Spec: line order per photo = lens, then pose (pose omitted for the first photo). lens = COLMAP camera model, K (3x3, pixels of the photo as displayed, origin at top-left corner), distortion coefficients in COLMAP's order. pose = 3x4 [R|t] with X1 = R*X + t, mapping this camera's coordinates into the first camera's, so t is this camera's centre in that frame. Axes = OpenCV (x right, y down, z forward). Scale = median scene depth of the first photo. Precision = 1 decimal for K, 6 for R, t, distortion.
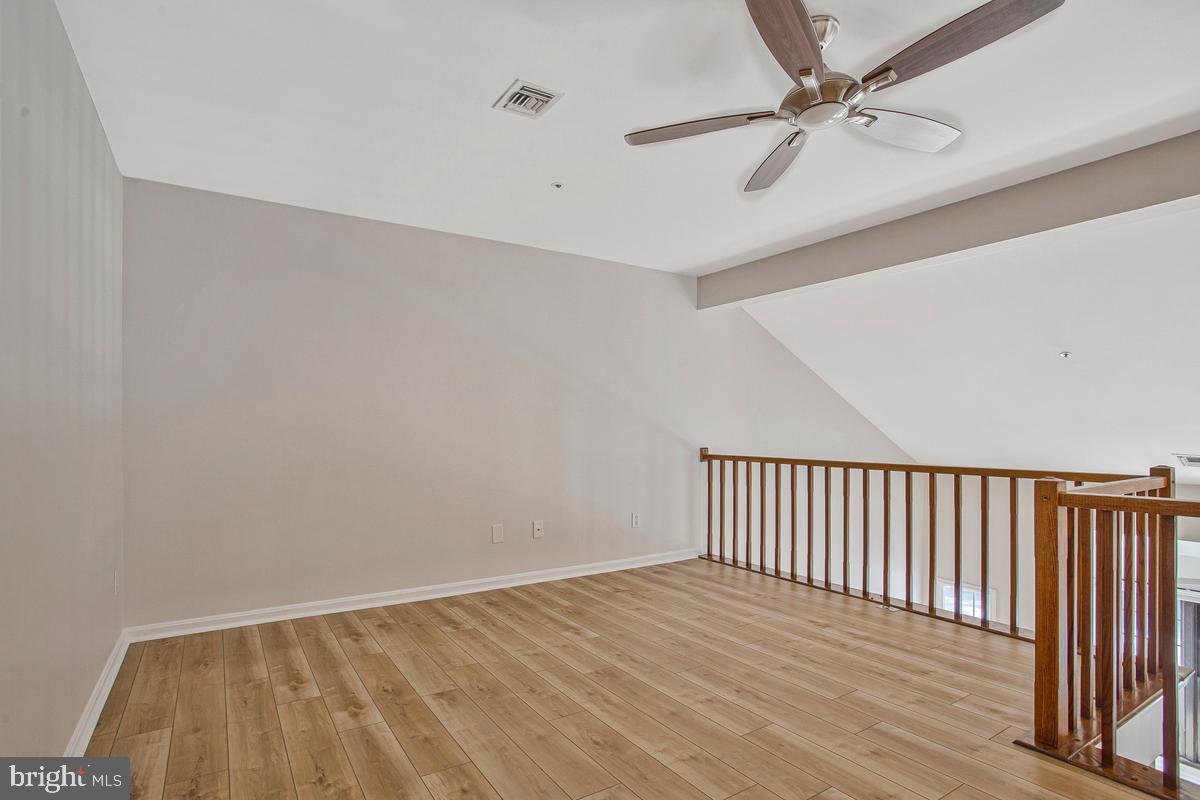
lens RADIAL K [[605.5, 0, 584.7], [0, 605.5, 420.3], [0, 0, 1]] dist [-0.058790, 0.021259]
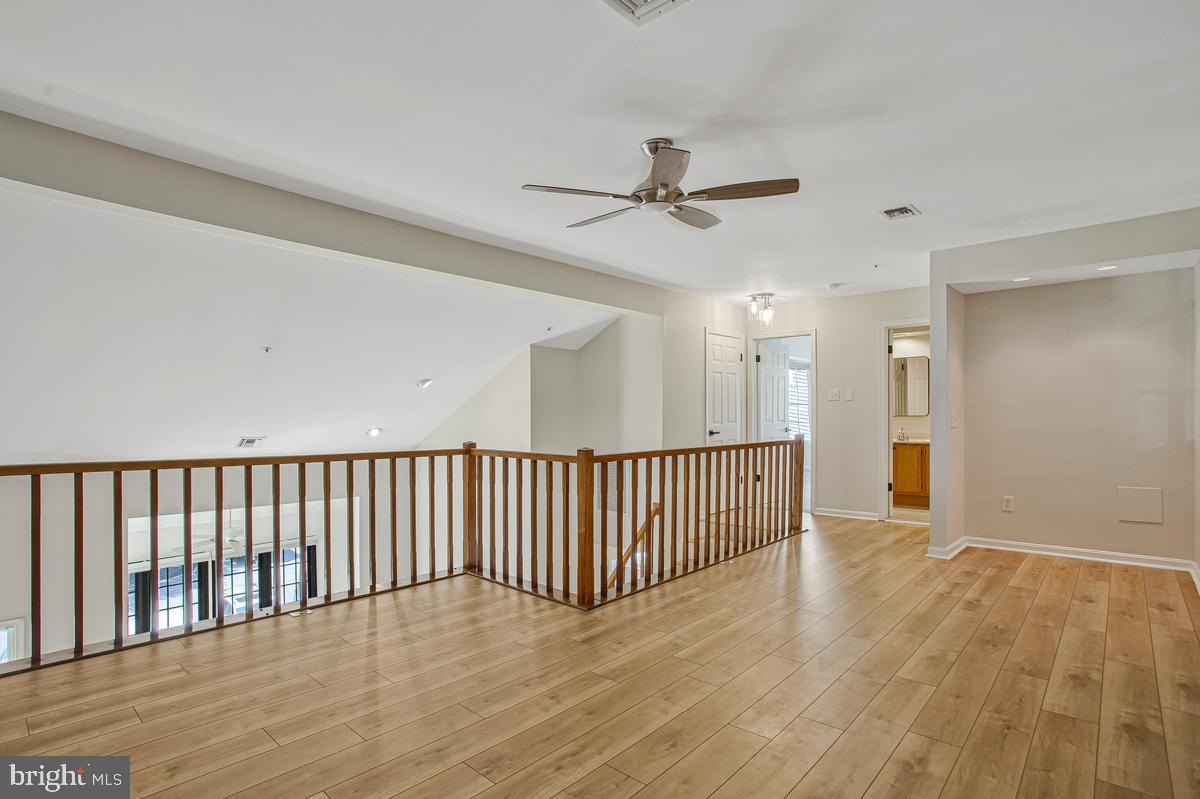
lens RADIAL K [[605.5, 0, 611.2], [0, 605.5, 401.2], [0, 0, 1]] dist [-0.058790, 0.021259]
pose [[-0.285672, 0.022840, 0.958055, -0.674280], [-0.015287, 0.999480, -0.028386, 0.007840], [-0.958206, -0.022755, -0.285174, 1.050808]]
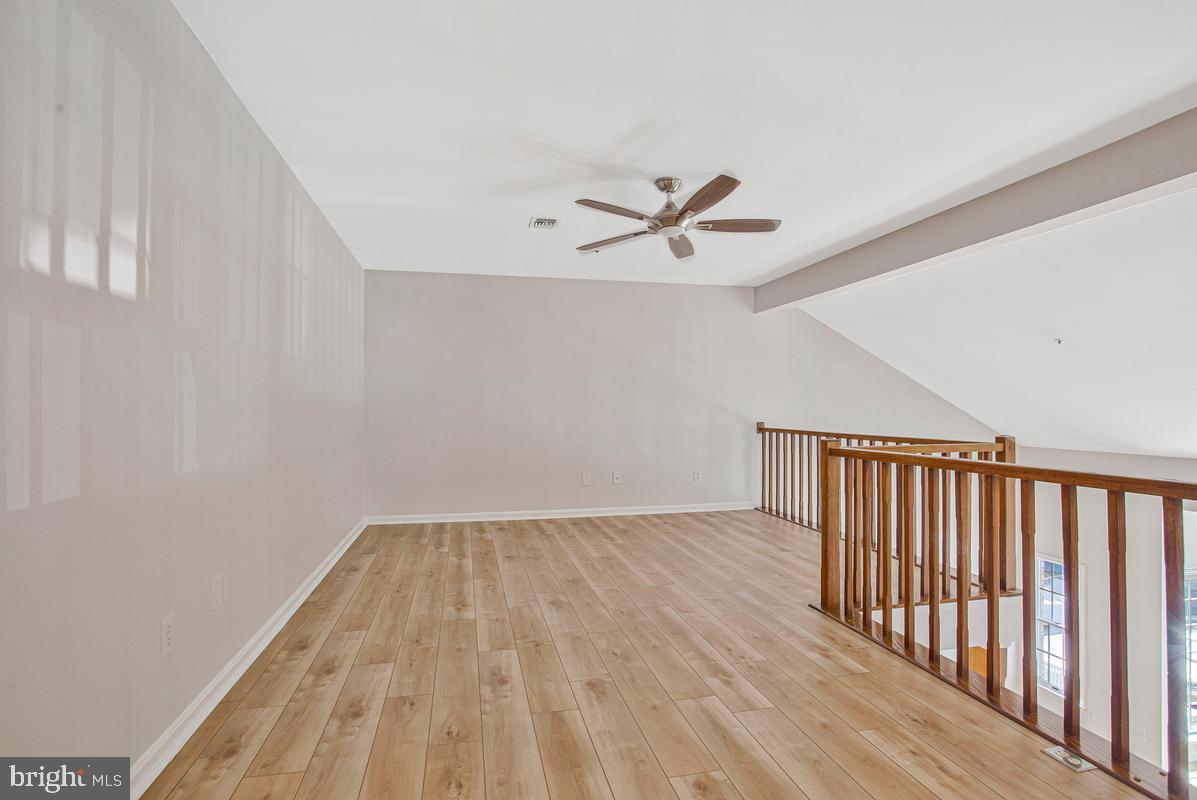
lens RADIAL K [[604.0, 0, 608.3], [0, 604.0, 401.7], [0, 0, 1]] dist [-0.058790, 0.021259]
pose [[0.944174, -0.004370, -0.329419, 0.570828], [0.006441, 0.999966, 0.005197, -0.011270], [0.329385, -0.007028, 0.944170, -0.532956]]
